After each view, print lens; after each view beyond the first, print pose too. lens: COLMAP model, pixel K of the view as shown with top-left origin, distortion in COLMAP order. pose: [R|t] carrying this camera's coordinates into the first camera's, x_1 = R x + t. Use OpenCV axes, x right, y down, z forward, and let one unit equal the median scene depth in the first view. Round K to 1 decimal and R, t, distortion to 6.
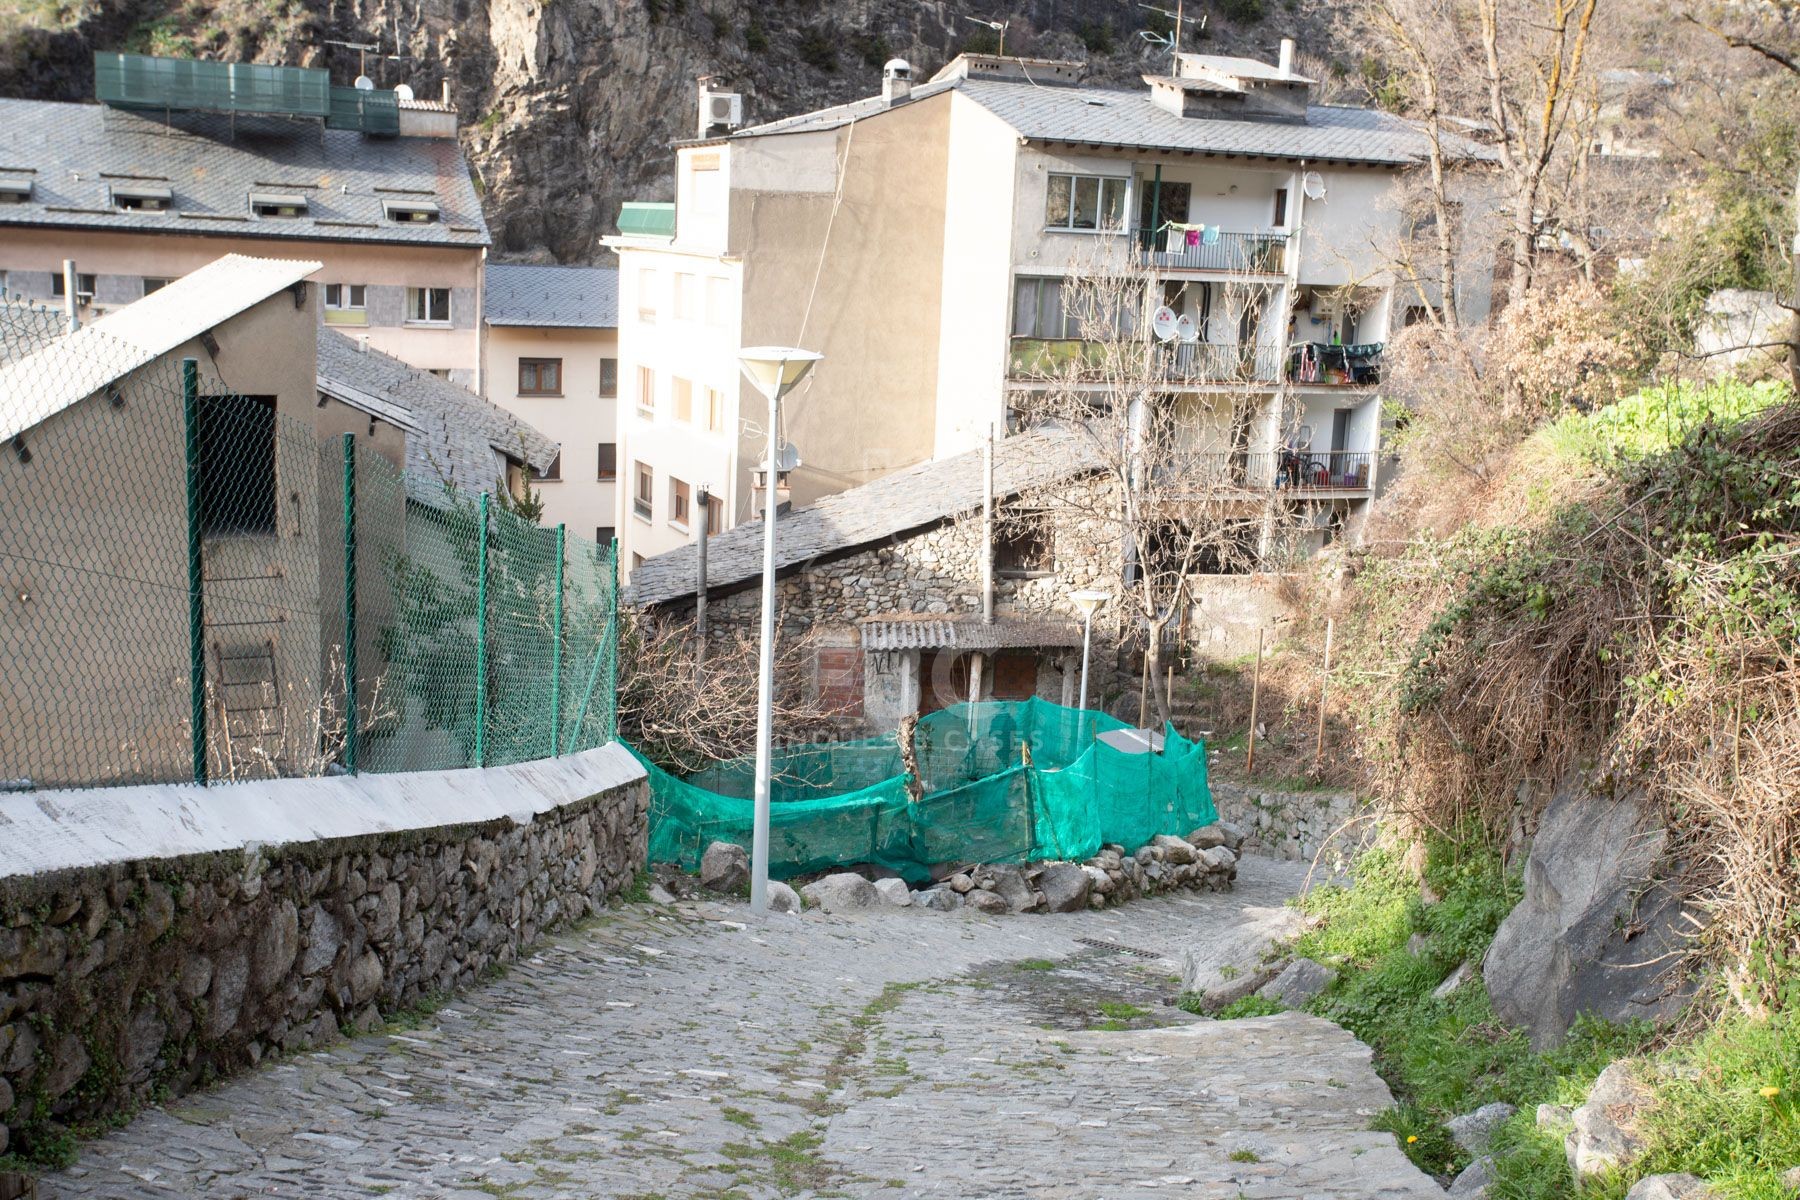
lens RADIAL K [[1874.9, 0, 907.8], [0, 1874.9, 599.4], [0, 0, 1]] dist [0.052533, 0.000000]
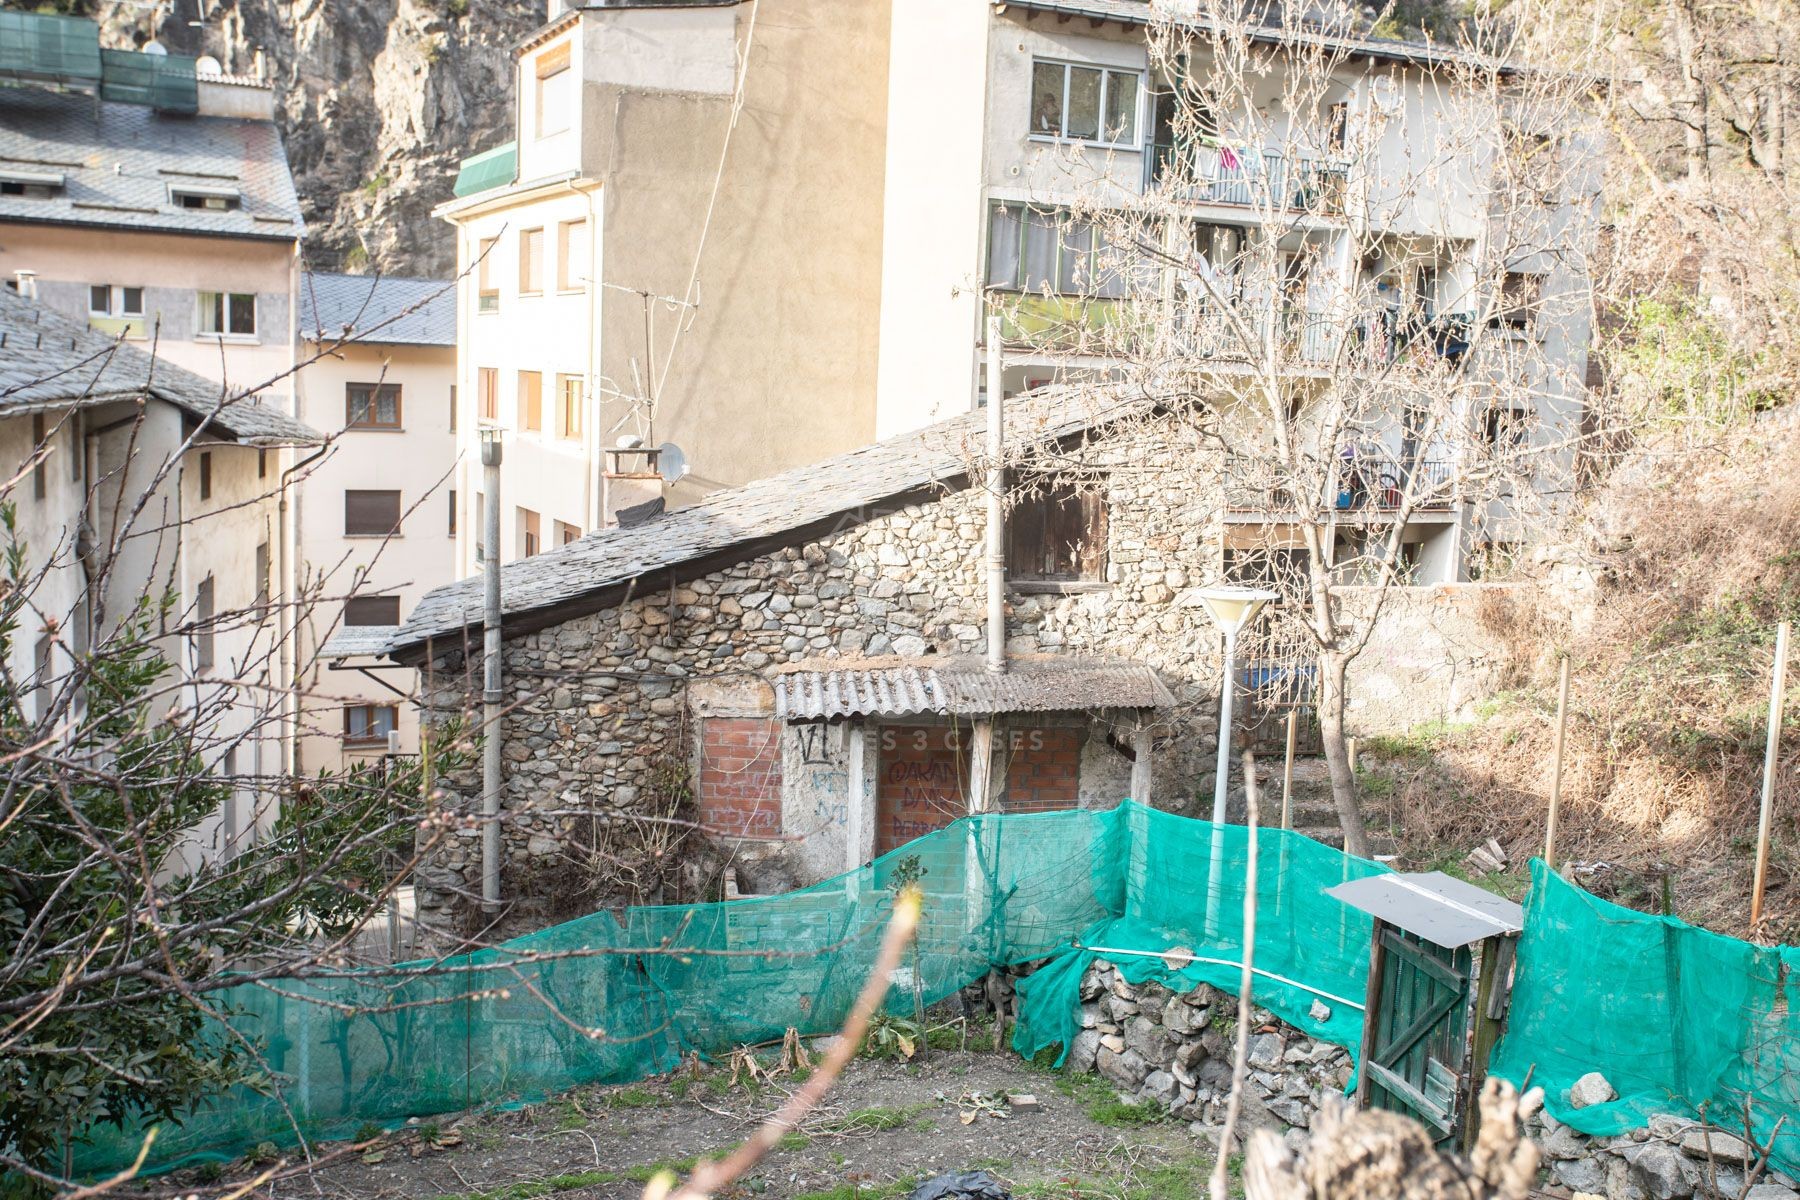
lens RADIAL K [[1772.3, 0, 893.0], [0, 1772.3, 598.9], [0, 0, 1]] dist [0.051207, 0.000000]
pose [[0.999104, -0.011614, 0.040689, -0.007768], [0.013986, 0.998189, -0.058501, 0.015771], [-0.039936, 0.059017, 0.997458, 0.331038]]
